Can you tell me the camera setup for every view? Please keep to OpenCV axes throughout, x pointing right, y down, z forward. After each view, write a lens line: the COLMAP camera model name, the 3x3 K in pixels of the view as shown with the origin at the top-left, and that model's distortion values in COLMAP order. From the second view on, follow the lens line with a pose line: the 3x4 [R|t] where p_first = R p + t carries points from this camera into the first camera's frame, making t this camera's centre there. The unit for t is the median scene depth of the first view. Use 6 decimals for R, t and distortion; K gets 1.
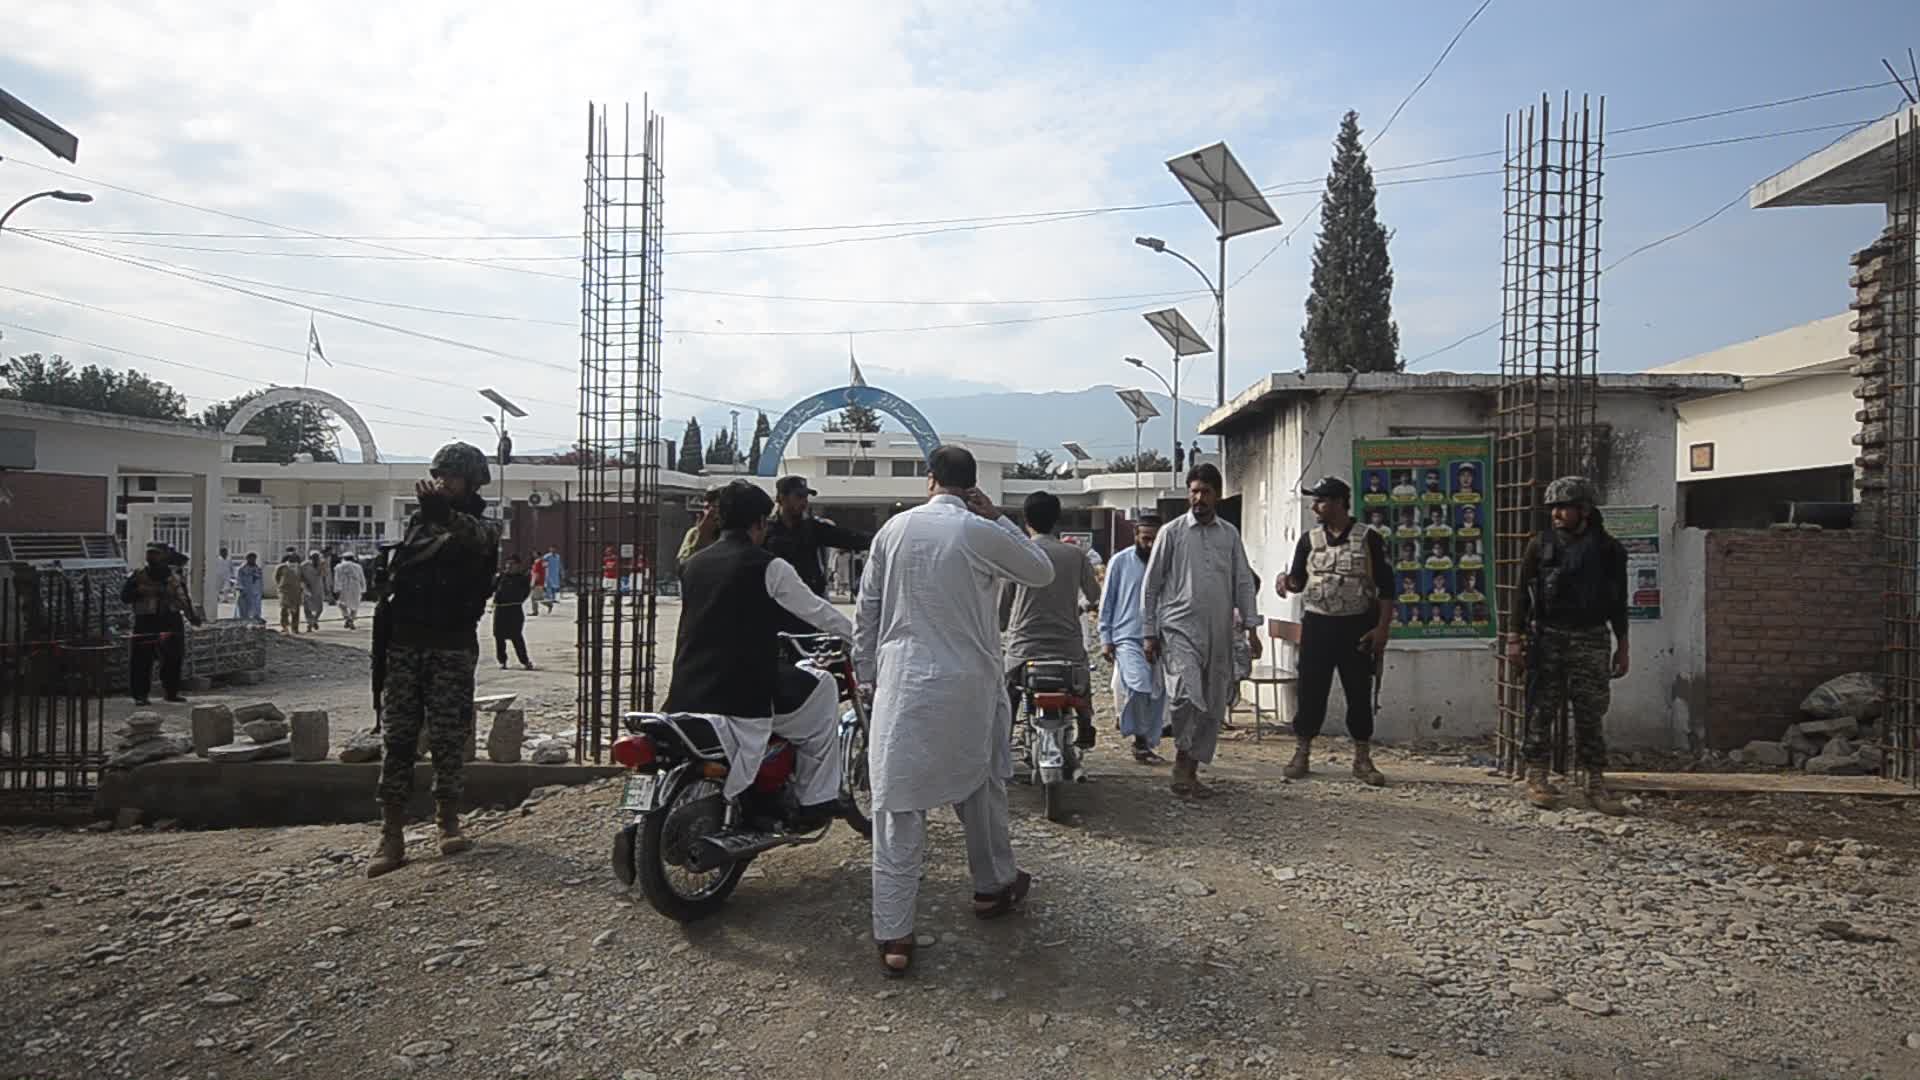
lens RADIAL K [[1027.4, 0, 960.0], [0, 1027.4, 540.0], [0, 0, 1]] dist [0.012607, 0.000816]
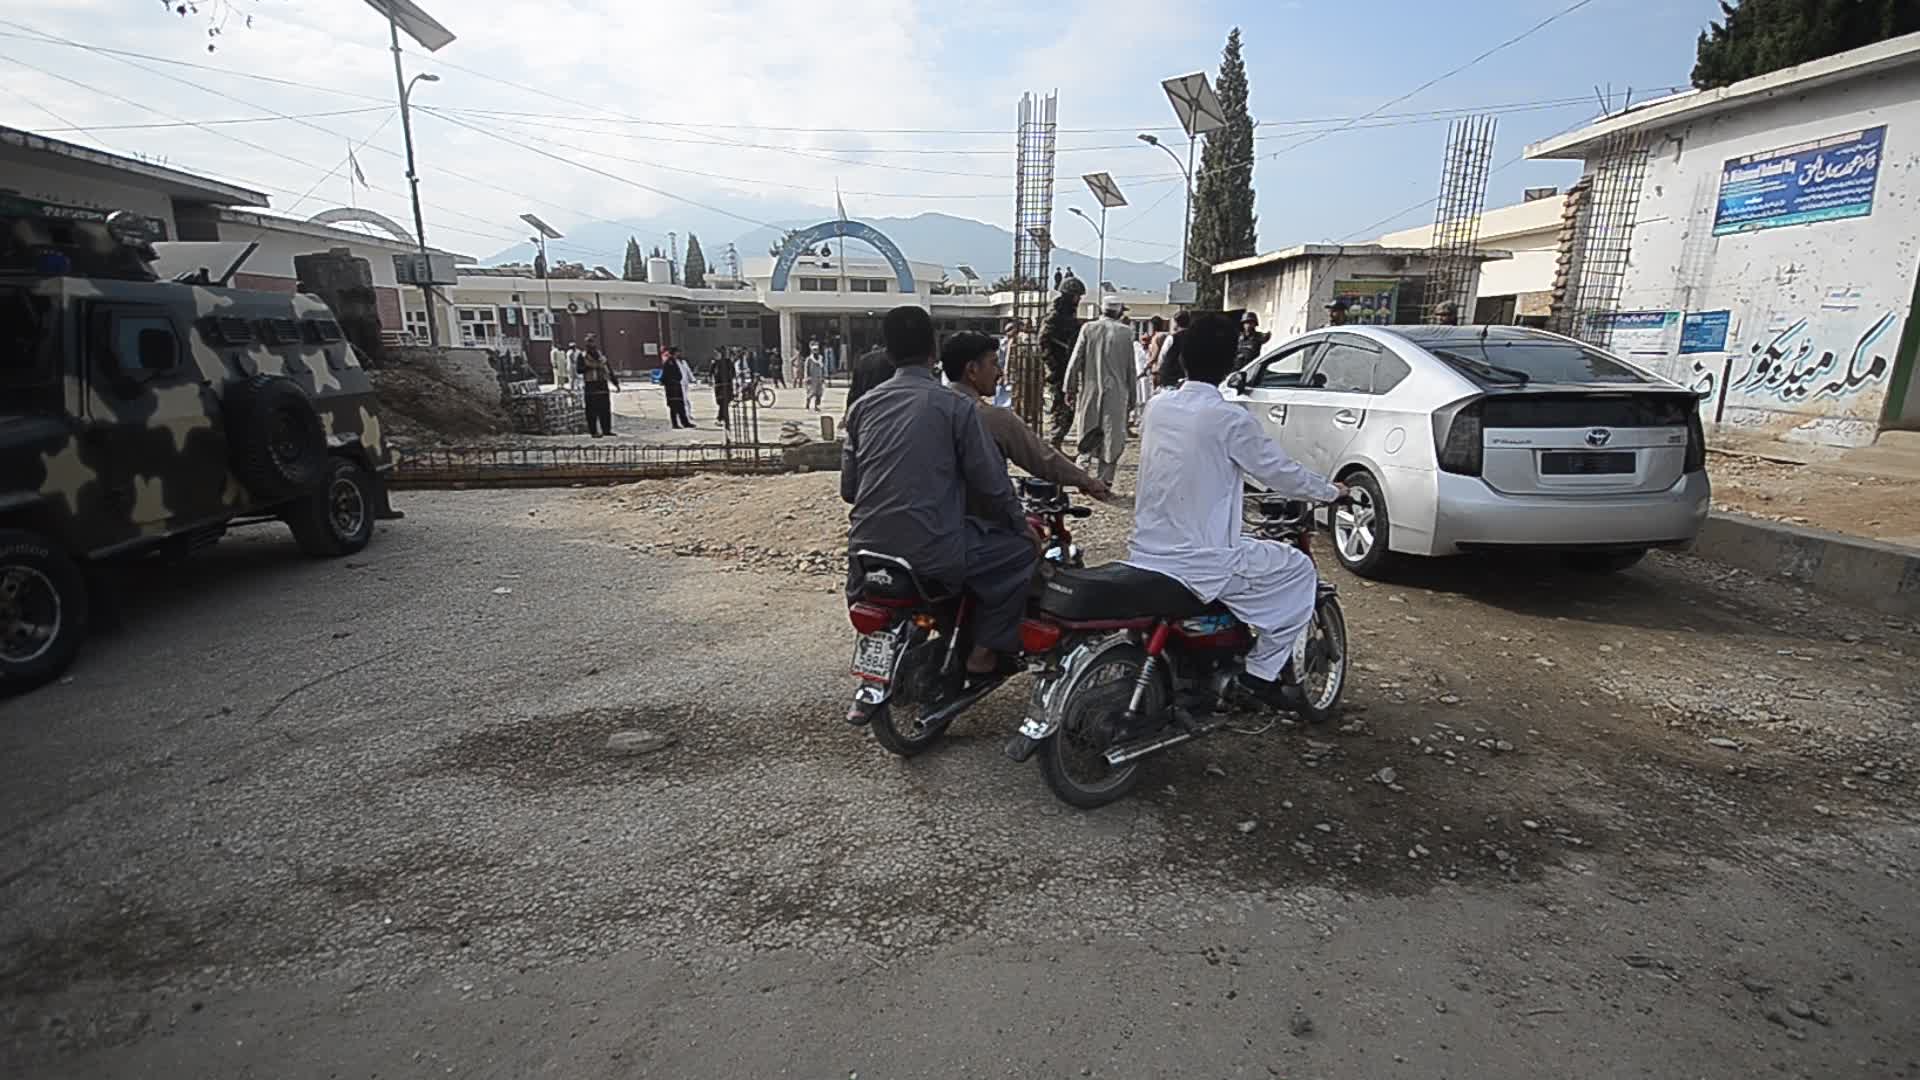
lens RADIAL K [[797.5, 0, 960.0], [0, 797.5, 540.0], [0, 0, 1]] dist [-0.000730, 0.000015]
pose [[0.985942, -0.039280, 0.162406, -0.212259], [-0.000638, 0.971083, 0.238742, 0.007502], [-0.167087, -0.235490, 0.957406, -0.164269]]
